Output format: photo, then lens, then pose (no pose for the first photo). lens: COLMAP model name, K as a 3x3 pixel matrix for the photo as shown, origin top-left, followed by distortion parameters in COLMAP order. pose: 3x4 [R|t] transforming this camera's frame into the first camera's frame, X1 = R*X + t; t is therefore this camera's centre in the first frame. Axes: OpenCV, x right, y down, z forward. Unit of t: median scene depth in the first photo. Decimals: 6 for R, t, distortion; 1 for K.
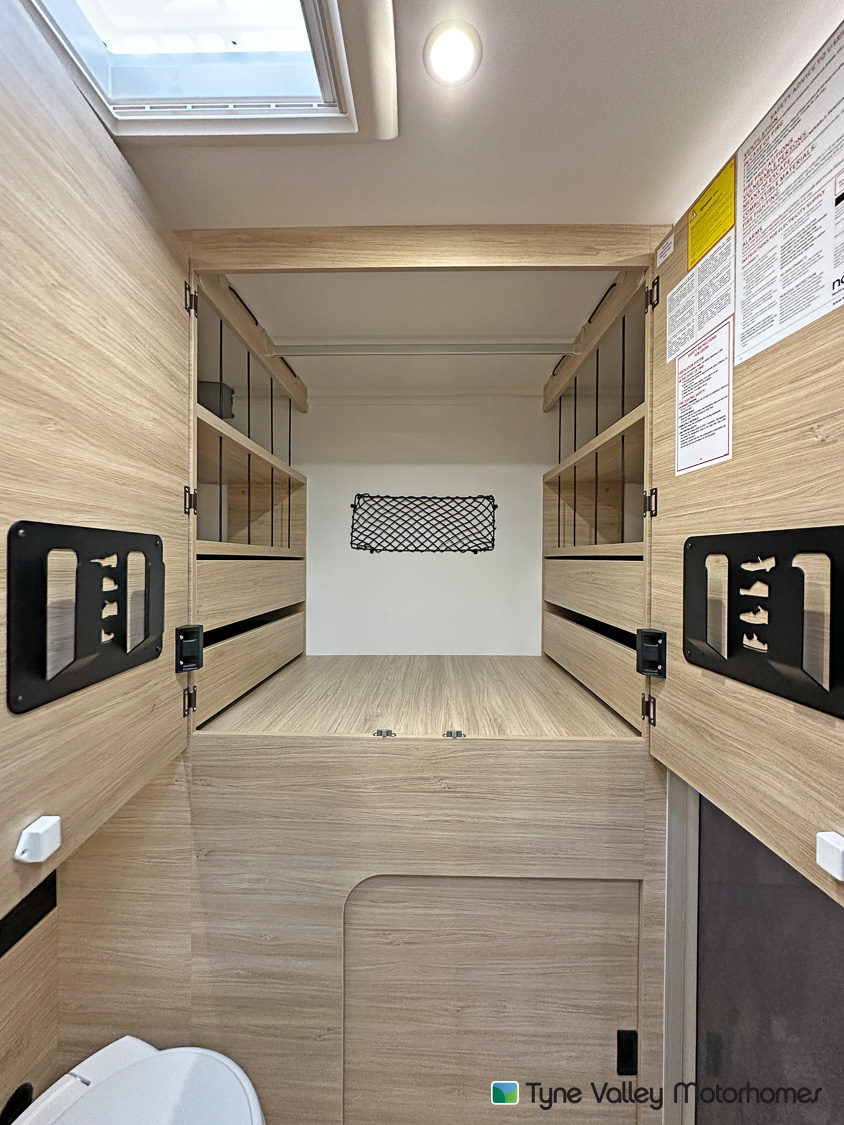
lens RADIAL K [[452.0, 0, 414.3], [0, 452.0, 558.3], [0, 0, 1]] dist [-0.002450, 0.000146]
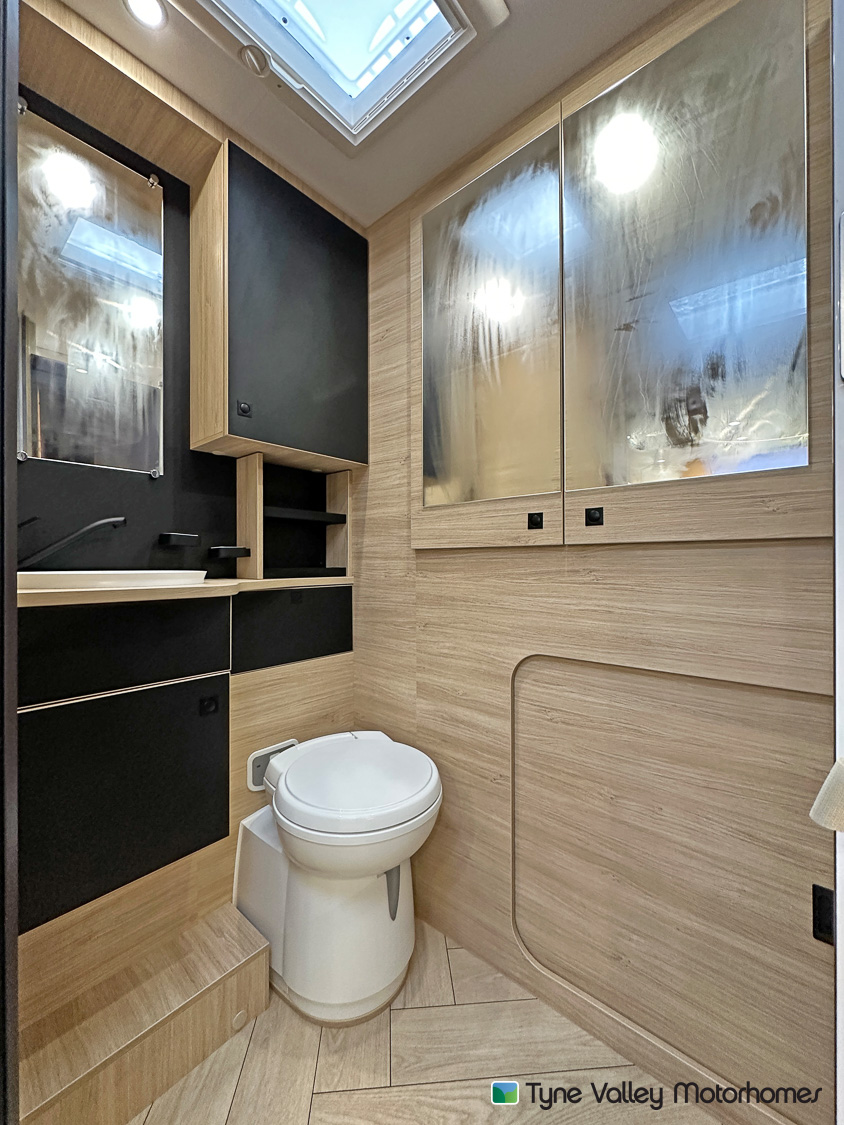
lens RADIAL K [[452.0, 0, 417.3], [0, 452.0, 562.1], [0, 0, 1]] dist [-0.002450, 0.000146]
pose [[0.764394, -0.008104, -0.644699, 0.437921], [0.004041, 0.999962, -0.007777, 0.467940], [0.644737, 0.003340, 0.764397, -0.095702]]
